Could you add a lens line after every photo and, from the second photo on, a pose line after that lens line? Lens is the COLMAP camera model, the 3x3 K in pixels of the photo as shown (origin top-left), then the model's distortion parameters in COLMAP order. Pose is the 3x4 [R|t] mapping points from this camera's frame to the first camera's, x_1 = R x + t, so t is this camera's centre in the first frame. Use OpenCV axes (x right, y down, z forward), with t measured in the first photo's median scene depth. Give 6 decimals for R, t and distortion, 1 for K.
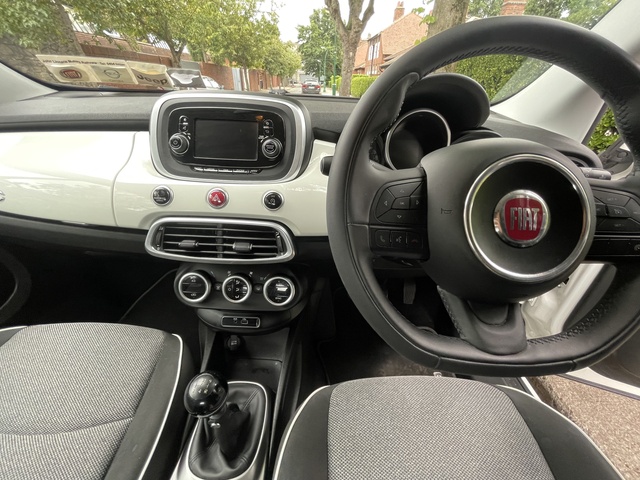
lens RADIAL K [[259.7, 0, 320.1], [0, 259.7, 238.3], [0, 0, 1]] dist [-0.001770, -0.000367]
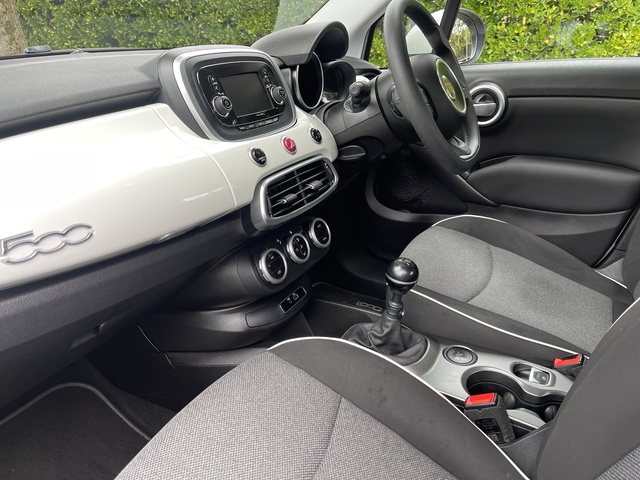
lens RADIAL K [[463.0, 0, 319.6], [0, 463.0, 240.8], [0, 0, 1]] dist [-0.000049, -0.006151]
pose [[0.447516, -0.398698, 0.800481, -1.834901], [0.480684, 0.862055, 0.160635, -0.062705], [-0.754103, 0.312892, 0.577431, -0.010484]]
